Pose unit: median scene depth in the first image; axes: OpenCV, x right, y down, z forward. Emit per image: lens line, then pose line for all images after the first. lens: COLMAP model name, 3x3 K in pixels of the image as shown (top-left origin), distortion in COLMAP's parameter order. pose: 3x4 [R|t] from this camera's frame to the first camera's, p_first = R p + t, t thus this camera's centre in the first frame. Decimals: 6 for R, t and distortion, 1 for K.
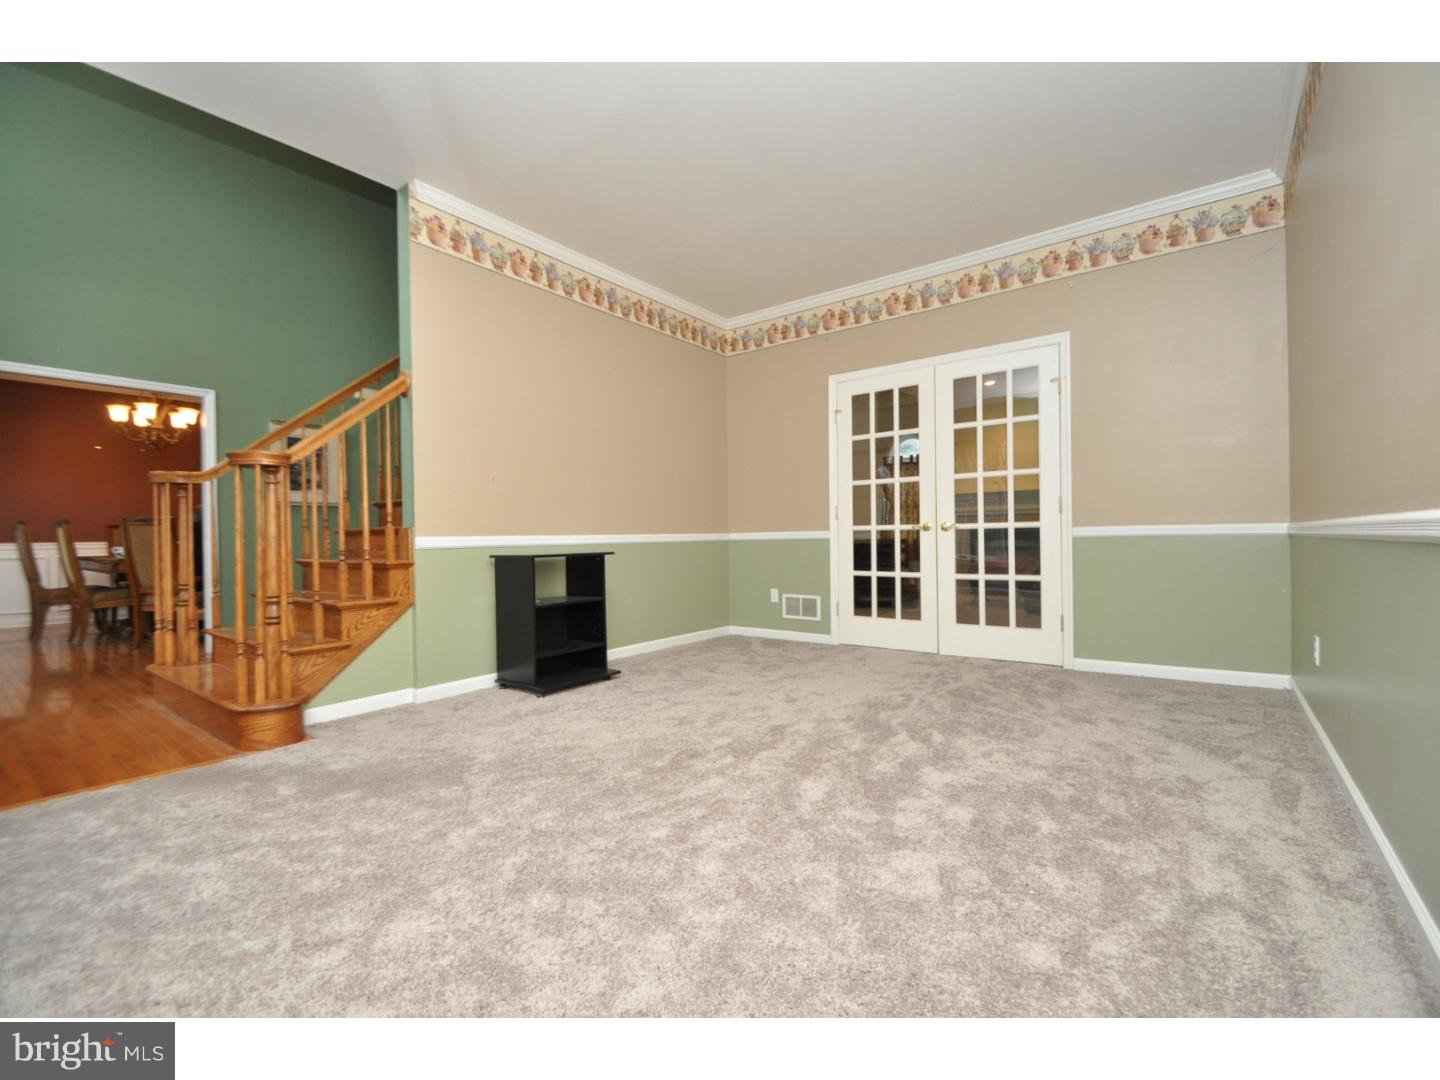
lens RADIAL K [[631.9, 0, 720.0], [0, 631.9, 540.0], [0, 0, 1]] dist [0.011491, -0.013544]
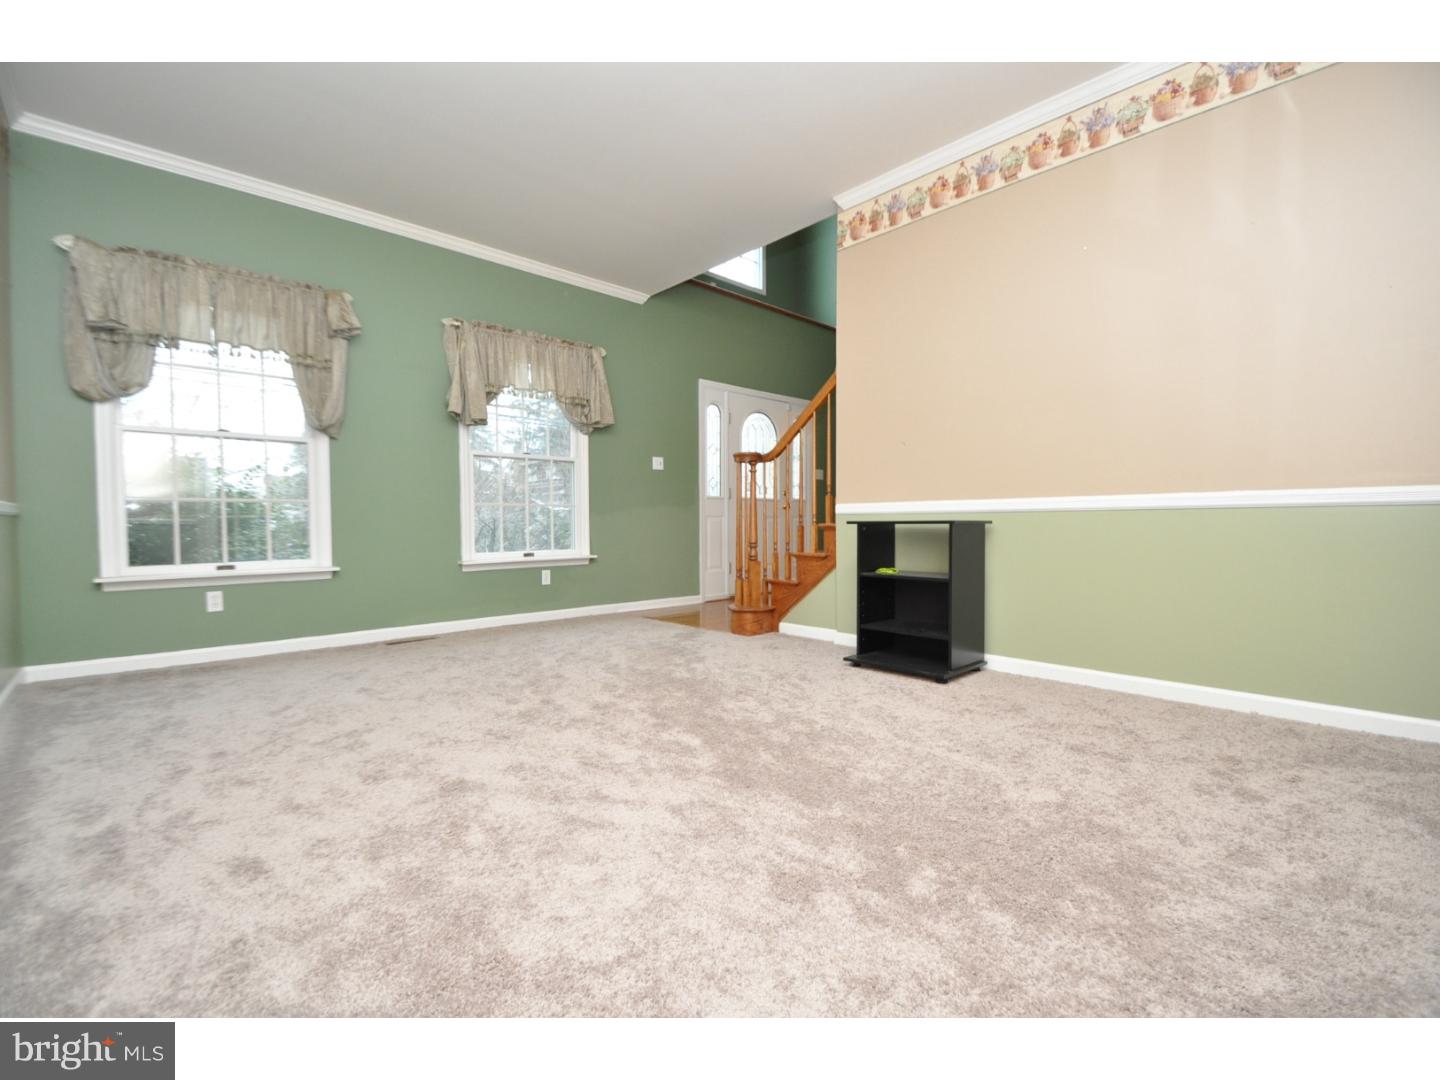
lens RADIAL K [[631.9, 0, 720.0], [0, 631.9, 540.0], [0, 0, 1]] dist [0.011491, -0.013544]
pose [[-0.153145, 0.057972, -0.986502, 0.680803], [0.027951, 0.998133, 0.054316, -0.008489], [0.987808, -0.019256, -0.154479, 0.887707]]
